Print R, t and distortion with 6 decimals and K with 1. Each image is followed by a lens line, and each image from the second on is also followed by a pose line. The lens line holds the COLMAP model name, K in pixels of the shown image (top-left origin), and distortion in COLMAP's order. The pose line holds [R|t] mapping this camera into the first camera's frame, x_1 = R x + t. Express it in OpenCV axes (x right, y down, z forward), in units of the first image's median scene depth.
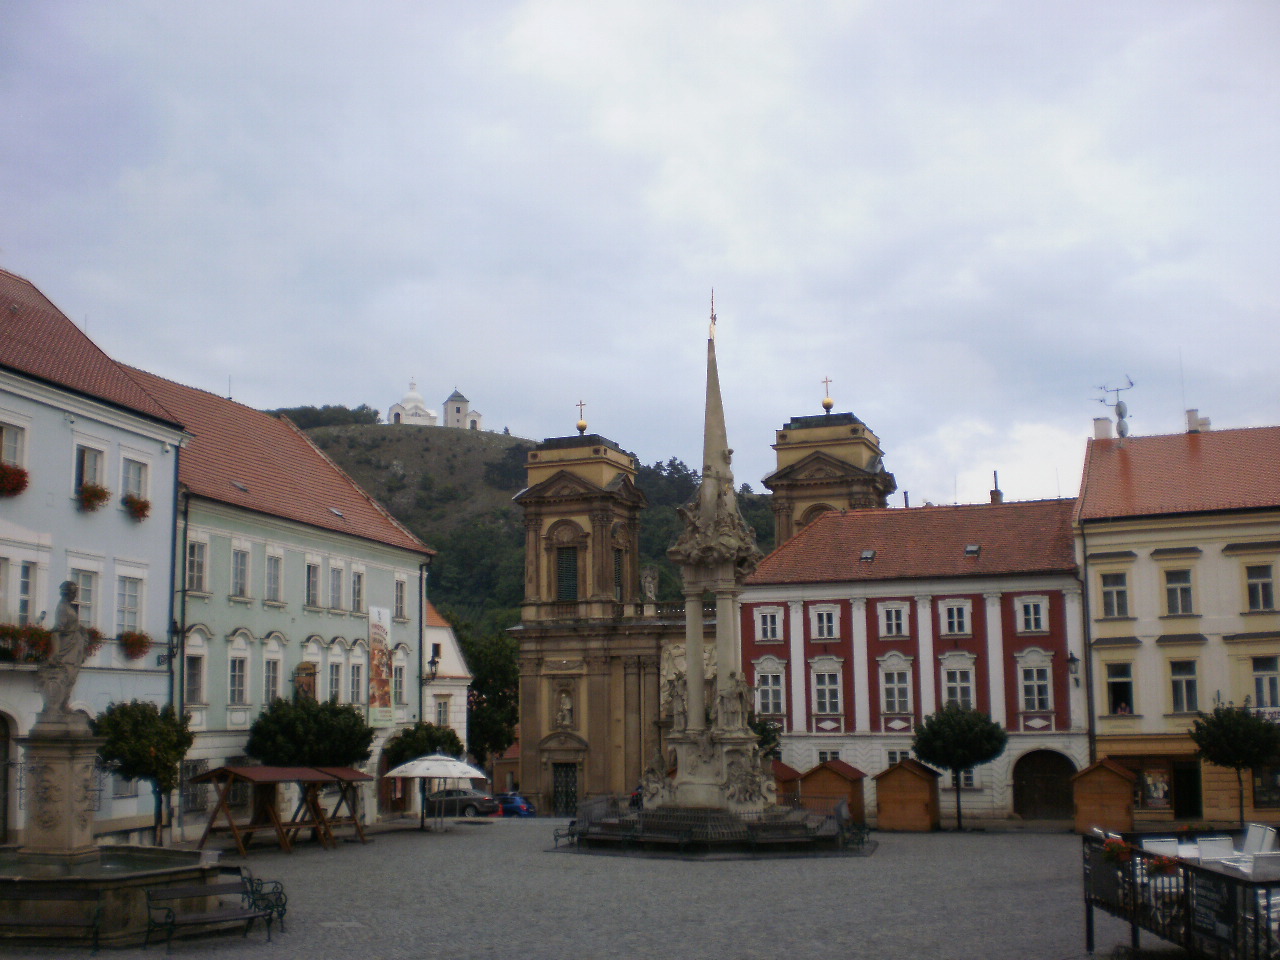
lens RADIAL K [[1364.3, 0, 644.6], [0, 1364.3, 498.0], [0, 0, 1]] dist [-0.059733, -0.195094]
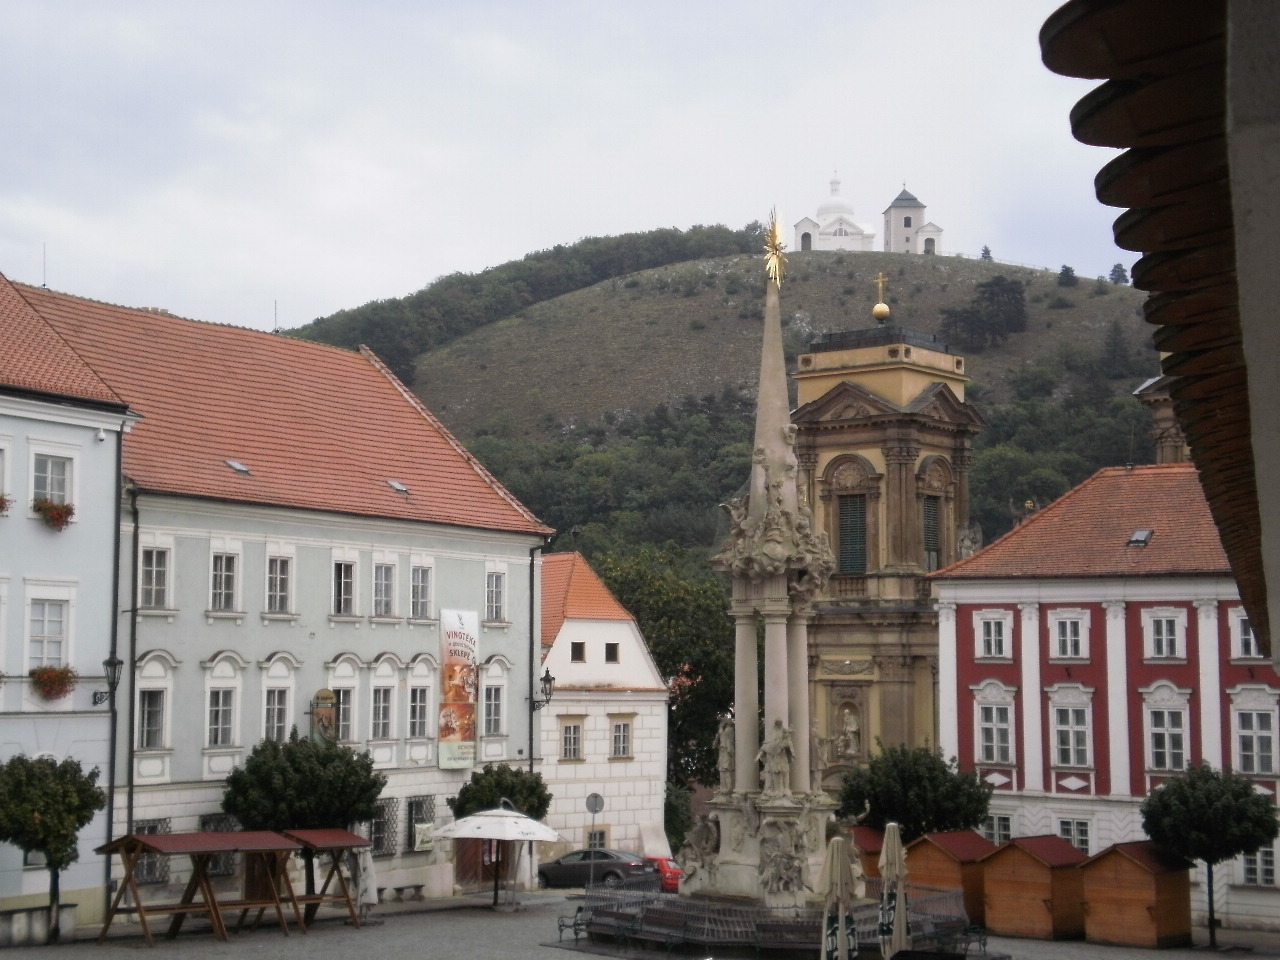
lens RADIAL K [[2181.8, 0, 640.9], [0, 2181.8, 507.3], [0, 0, 1]] dist [0.641619, -3.102119]
pose [[0.963888, -0.006282, -0.266232, 0.230396], [0.024255, 0.997638, 0.064274, -0.053356], [0.265199, -0.068410, 0.961764, -0.151192]]
